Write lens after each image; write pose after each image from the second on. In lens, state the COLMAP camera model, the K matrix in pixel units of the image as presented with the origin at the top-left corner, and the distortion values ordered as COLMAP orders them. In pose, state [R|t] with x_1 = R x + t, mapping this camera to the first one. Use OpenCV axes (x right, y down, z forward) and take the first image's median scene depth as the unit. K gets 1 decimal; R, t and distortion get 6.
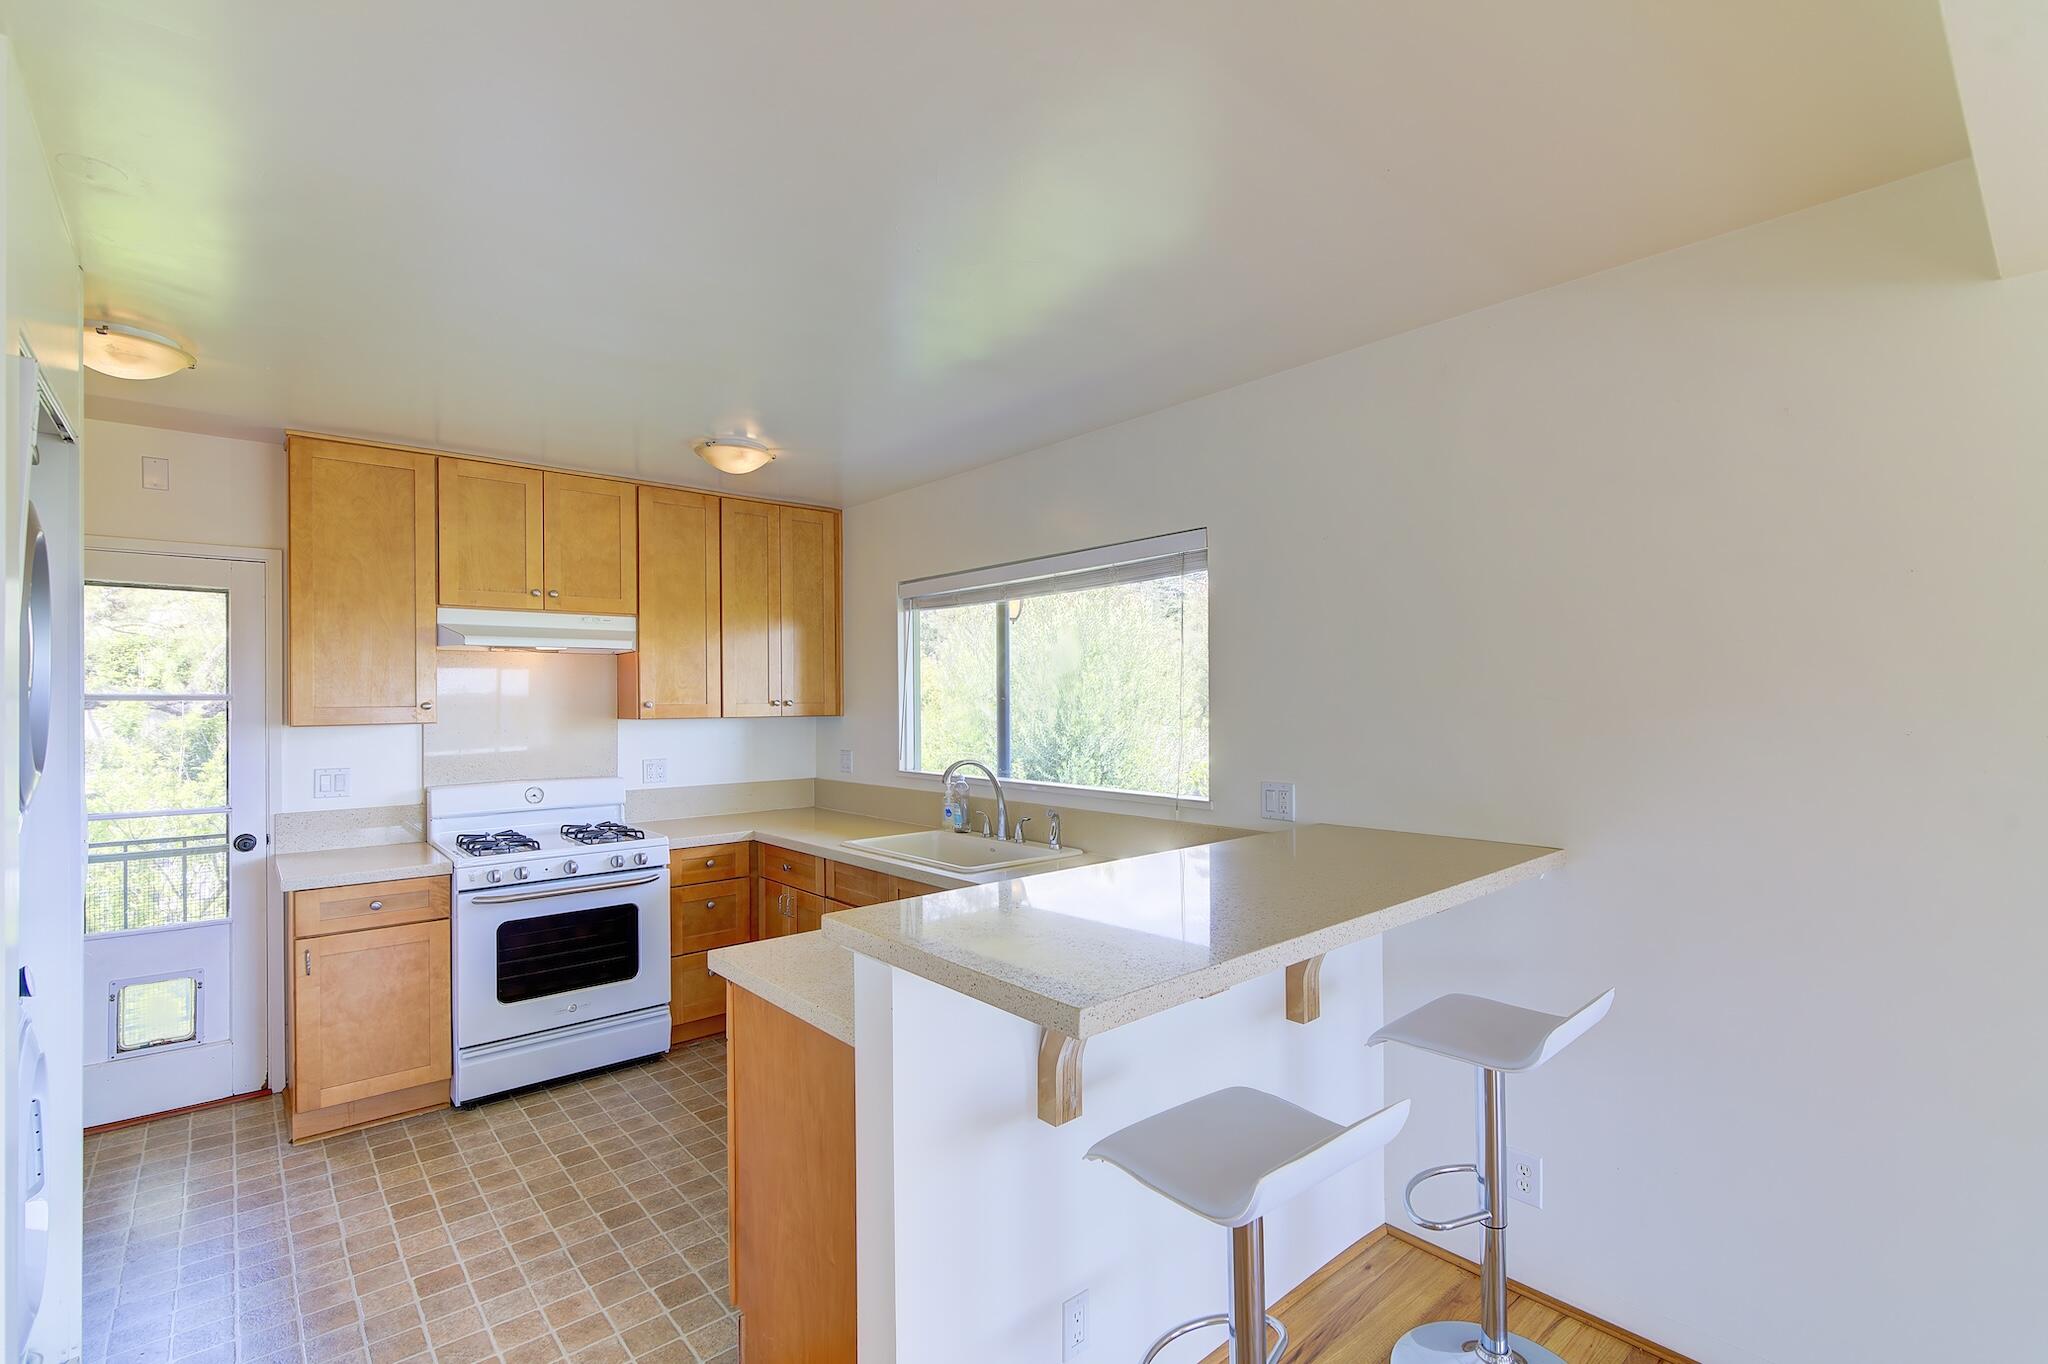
lens RADIAL K [[931.9, 0, 1051.0], [0, 931.9, 689.6], [0, 0, 1]] dist [-0.015896, 0.001218]
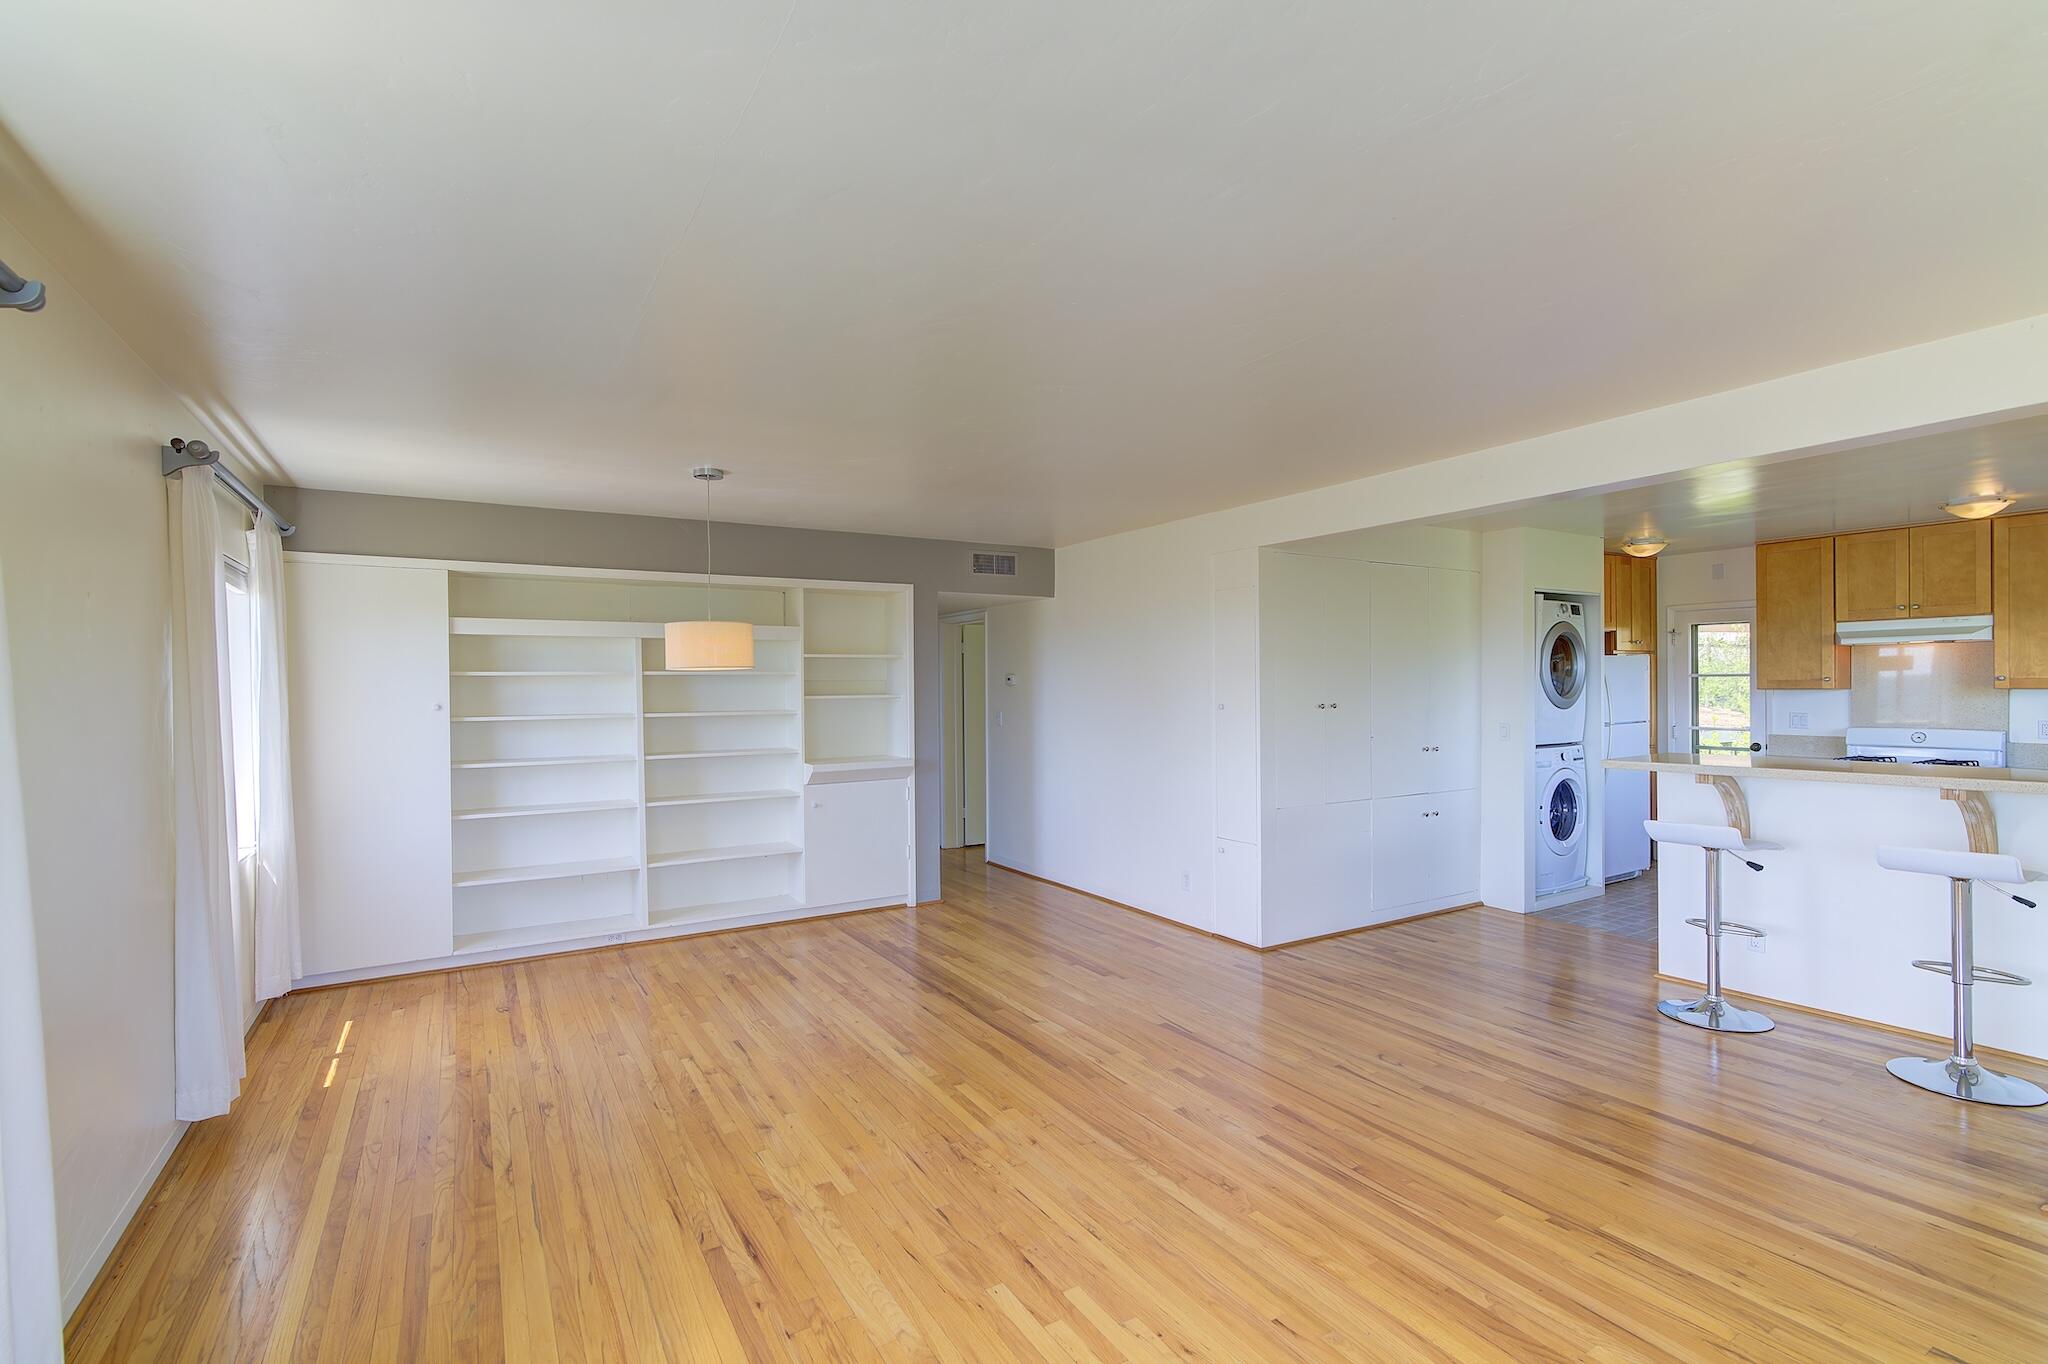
lens RADIAL K [[931.9, 0, 1007.4], [0, 931.9, 682.6], [0, 0, 1]] dist [-0.015896, 0.001218]
pose [[-0.201744, 0.004123, -0.979430, 1.311209], [0.017155, 0.999853, 0.000675, -0.004234], [0.979288, -0.016666, -0.201785, -0.177211]]
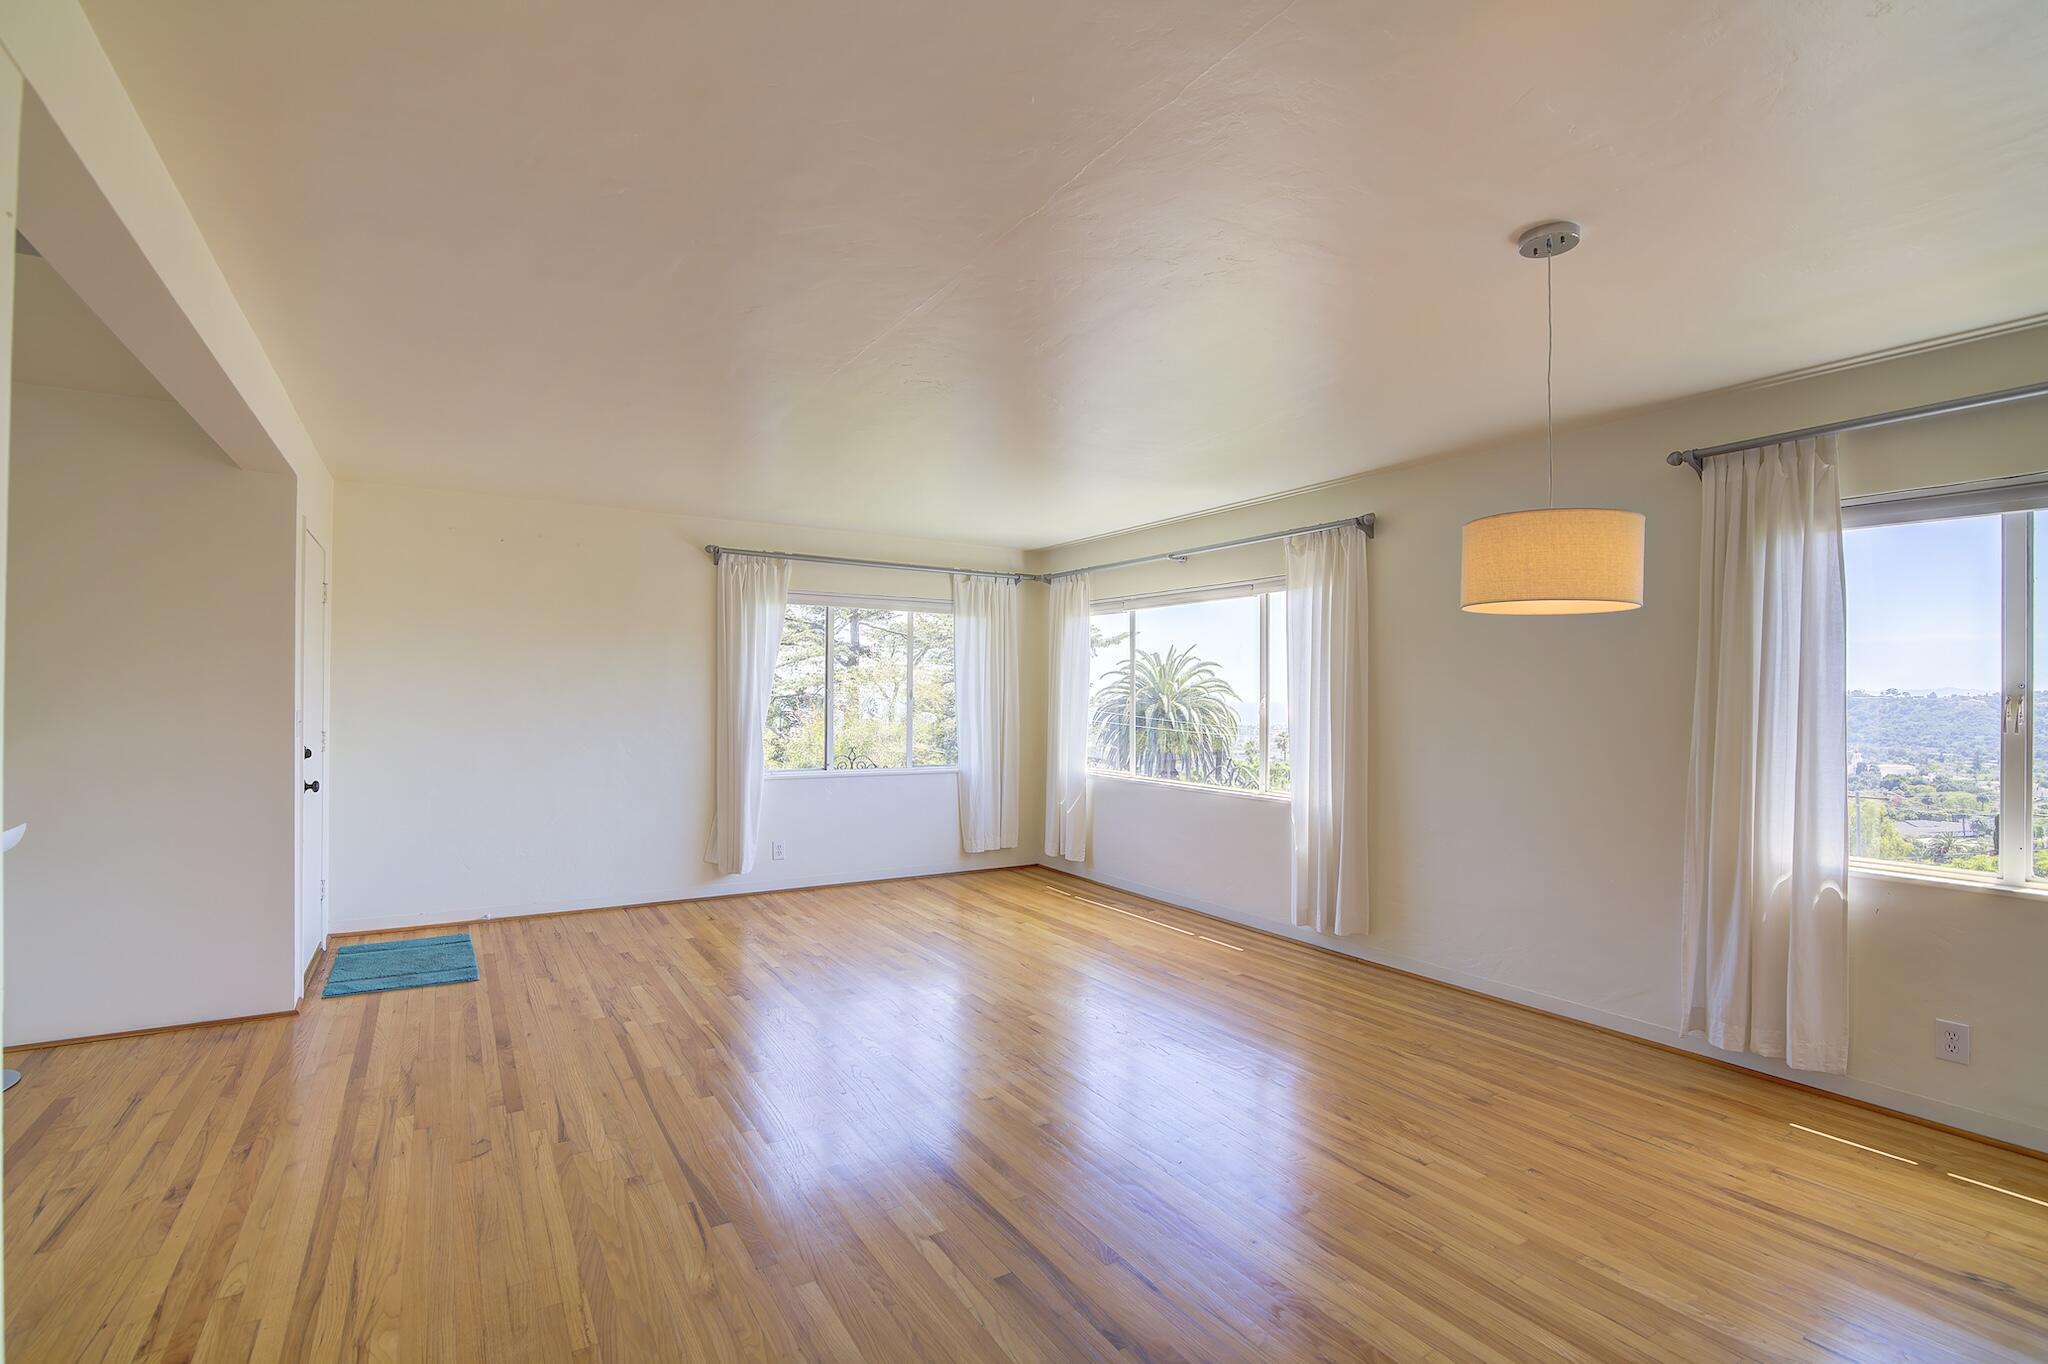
lens RADIAL K [[931.9, 0, 1017.8], [0, 931.9, 693.7], [0, 0, 1]] dist [-0.015896, 0.001218]
pose [[0.182446, 0.011022, 0.983154, -0.363289], [-0.015706, 0.999842, -0.008295, 0.038979], [-0.983090, -0.013928, 0.182590, -0.533443]]
